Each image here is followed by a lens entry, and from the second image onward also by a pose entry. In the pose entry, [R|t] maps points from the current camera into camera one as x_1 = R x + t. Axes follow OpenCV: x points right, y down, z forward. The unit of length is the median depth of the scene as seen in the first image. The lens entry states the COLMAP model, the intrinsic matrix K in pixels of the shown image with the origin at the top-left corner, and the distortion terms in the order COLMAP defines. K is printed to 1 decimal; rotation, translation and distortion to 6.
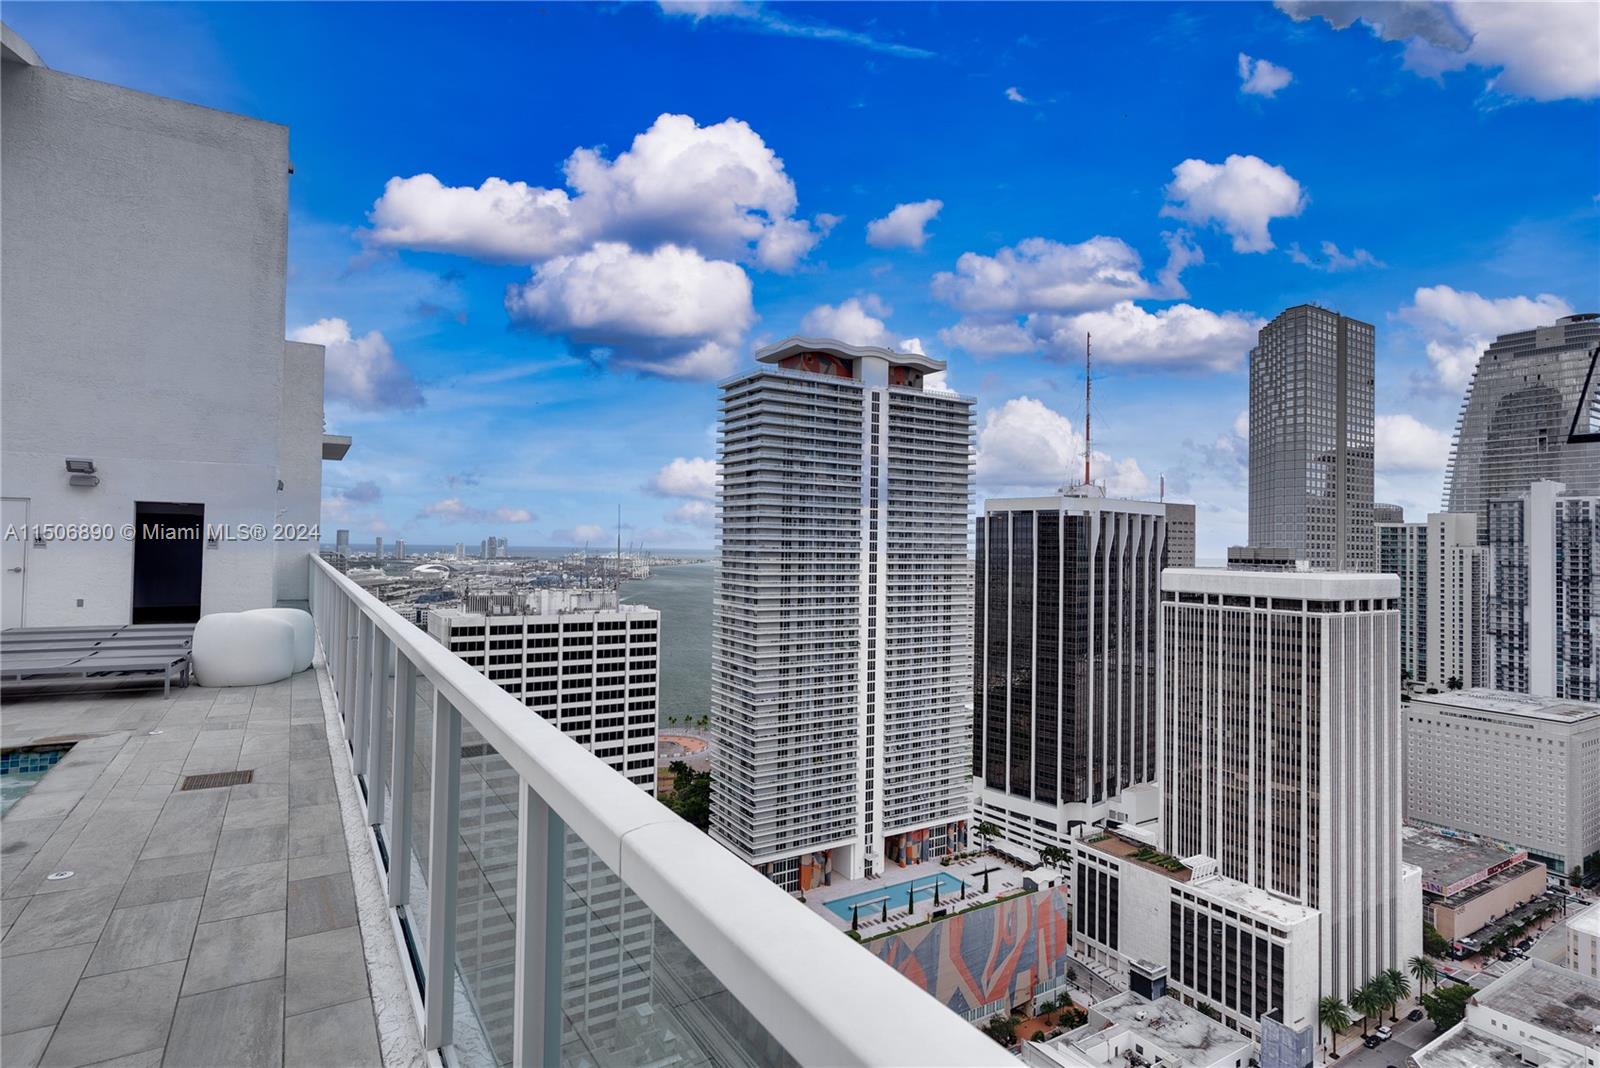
lens RADIAL K [[813.3, 0, 805.4], [0, 813.3, 534.3], [0, 0, 1]] dist [0.006193, 0.001779]
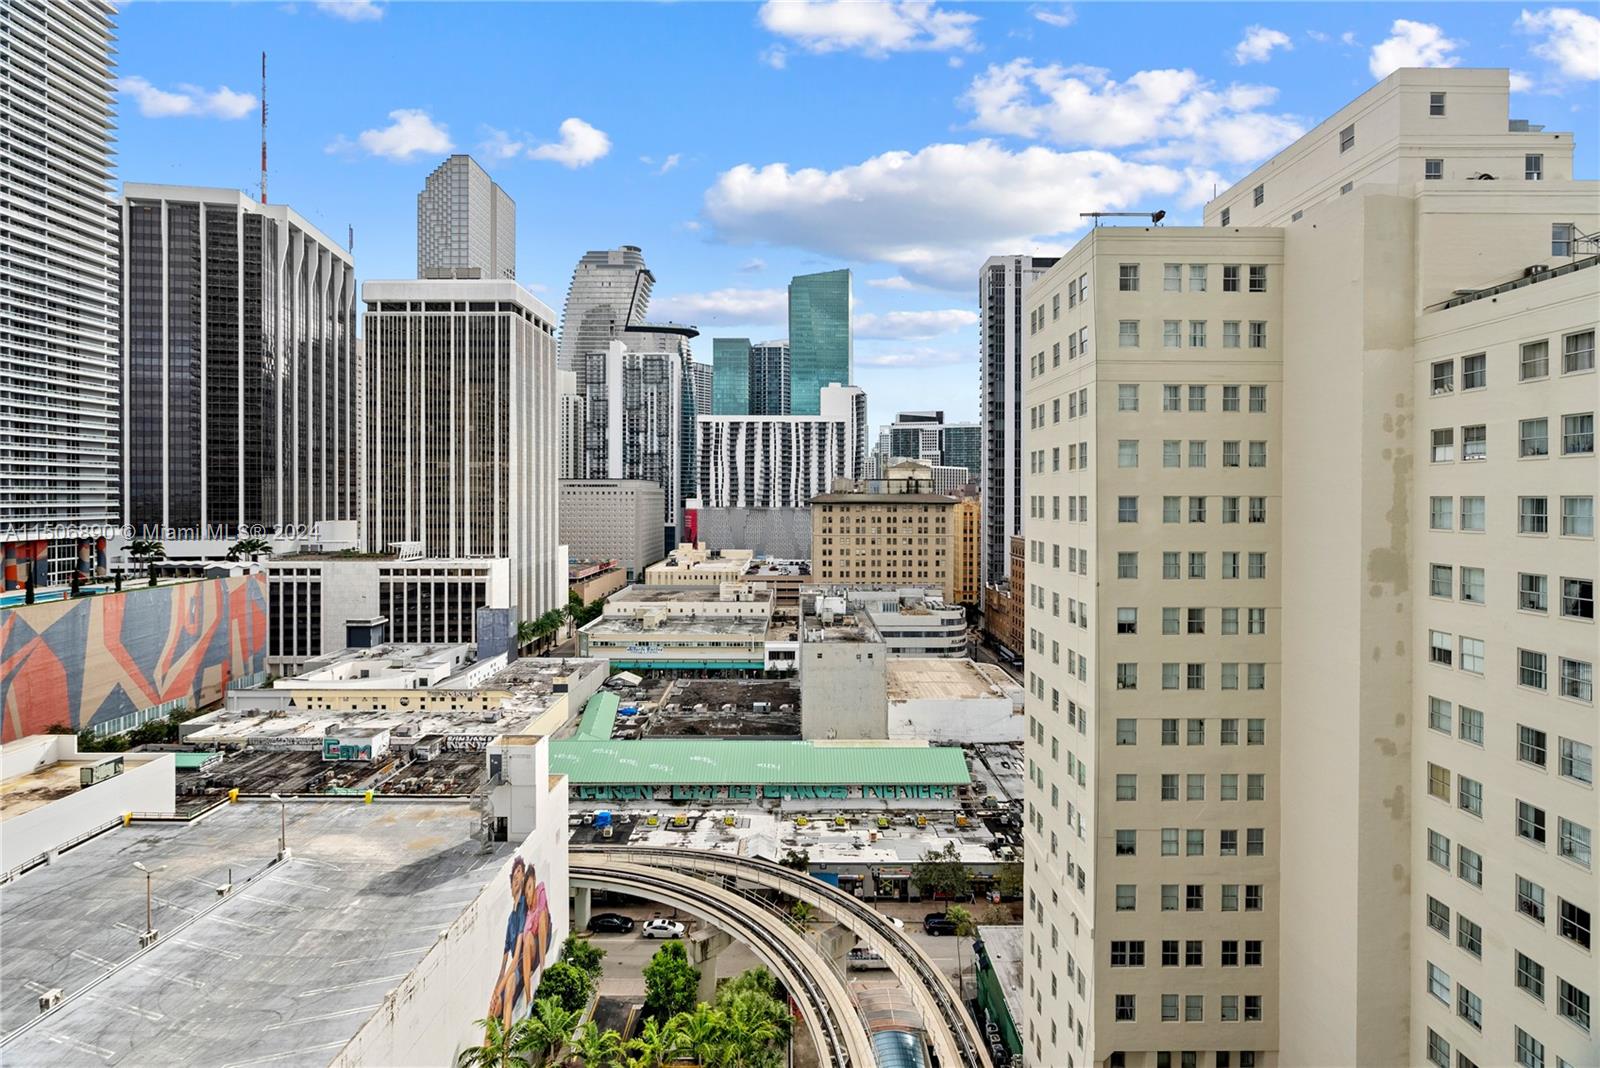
lens RADIAL K [[732.5, 0, 797.2], [0, 732.5, 499.9], [0, 0, 1]] dist [-0.006743, 0.003783]
pose [[0.530146, -0.017131, 0.847733, -0.053852], [-0.006818, 0.999677, 0.024465, 0.318294], [-0.847879, -0.018750, 0.529859, 0.064558]]
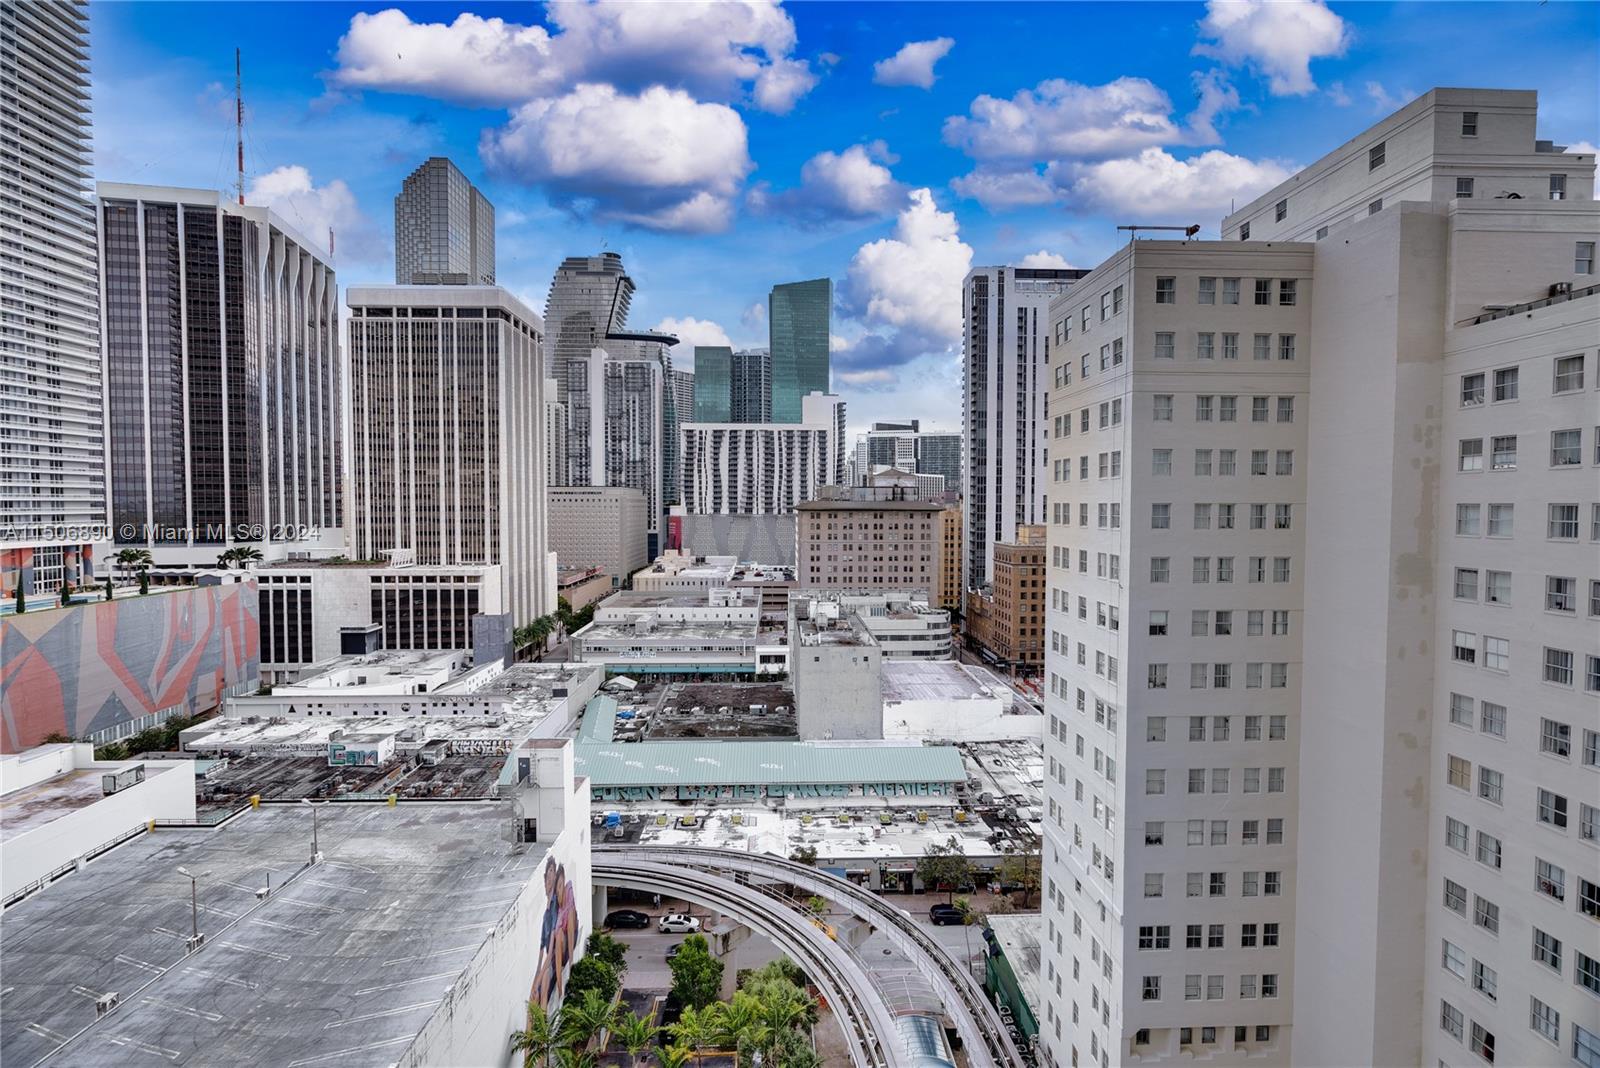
lens RADIAL K [[719.3, 0, 796.0], [0, 719.3, 528.9], [0, 0, 1]] dist [-0.007277, 0.002737]
pose [[0.501705, -0.043484, 0.863945, -0.064098], [-0.007367, 0.998485, 0.054534, 0.318454], [-0.865007, -0.033724, 0.500624, 0.081642]]
